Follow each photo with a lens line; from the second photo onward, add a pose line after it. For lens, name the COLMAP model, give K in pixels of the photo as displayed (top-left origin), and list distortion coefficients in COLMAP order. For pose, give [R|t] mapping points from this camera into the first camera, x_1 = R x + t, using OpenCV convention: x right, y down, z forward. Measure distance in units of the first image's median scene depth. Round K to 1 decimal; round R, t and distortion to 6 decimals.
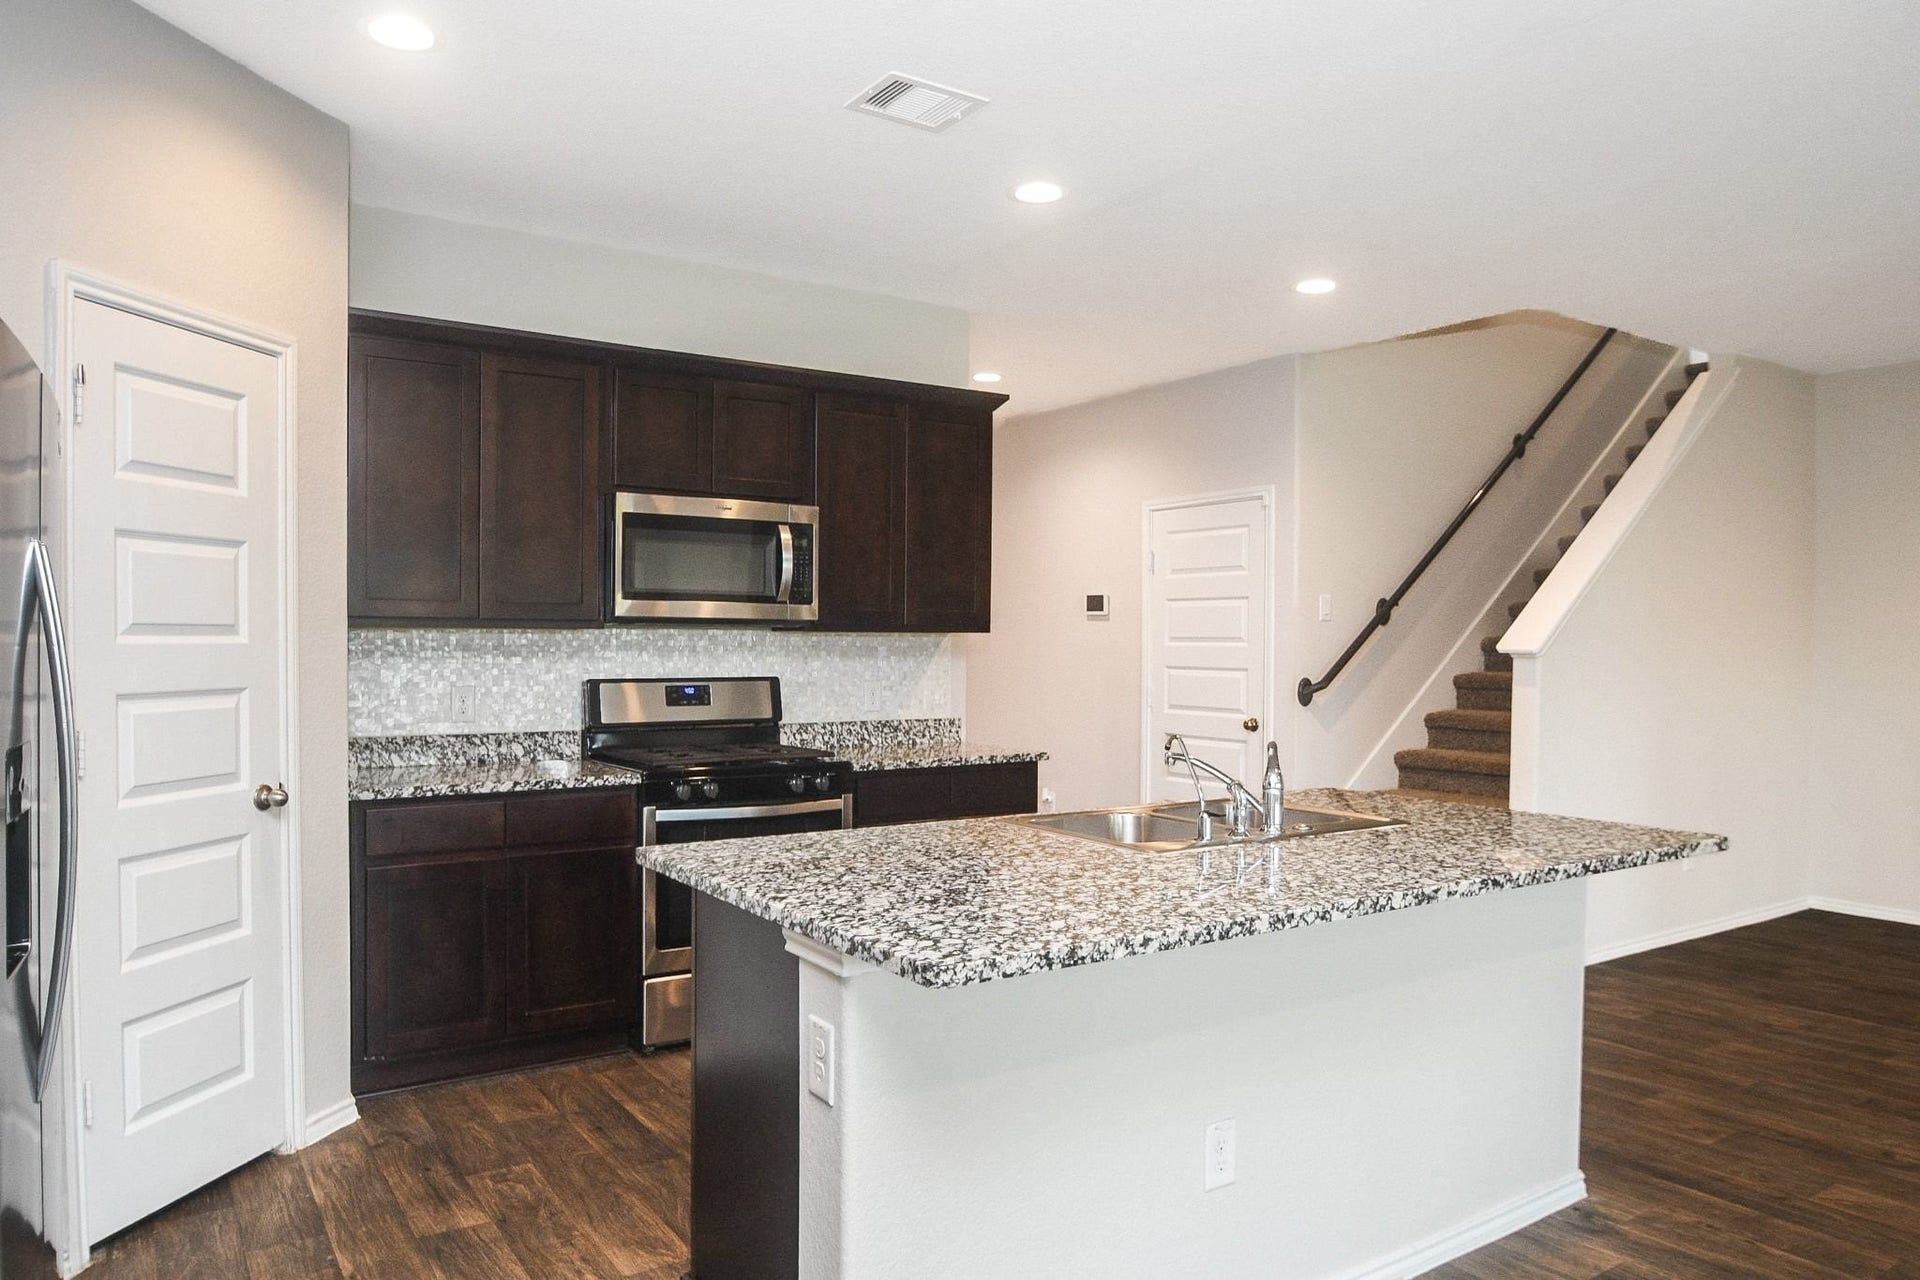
lens RADIAL K [[1293.4, 0, 960.0], [0, 1293.4, 640.0], [0, 0, 1]] dist [-0.029558, -0.001278]
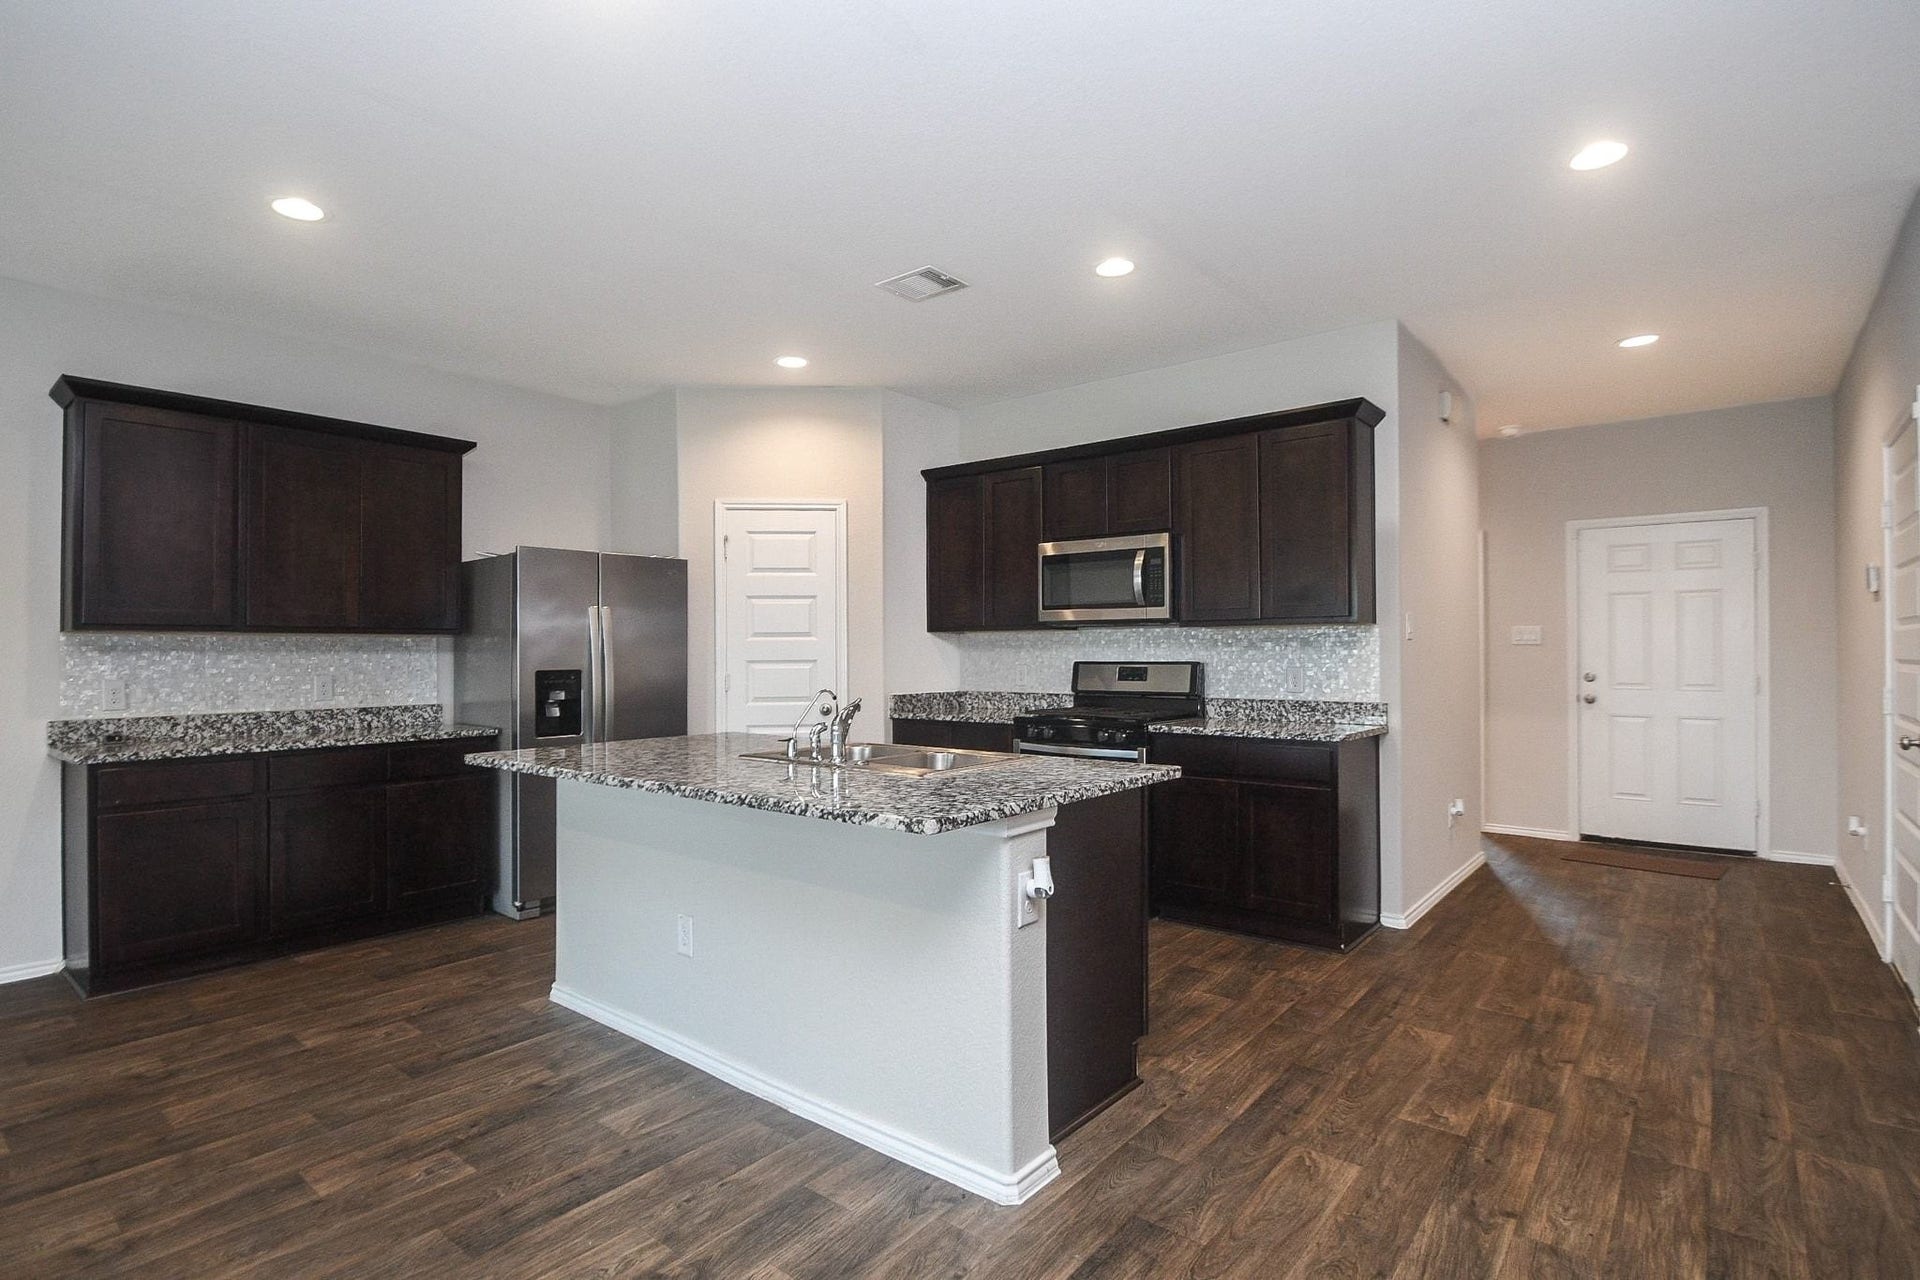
lens RADIAL K [[956.6, 0, 960.0], [0, 956.6, 640.0], [0, 0, 1]] dist [0.003626, 0.000345]
pose [[0.287619, -0.020407, -0.957527, 0.775610], [0.006319, 0.999792, -0.019410, 0.024901], [0.957724, -0.000468, 0.287689, 0.514029]]
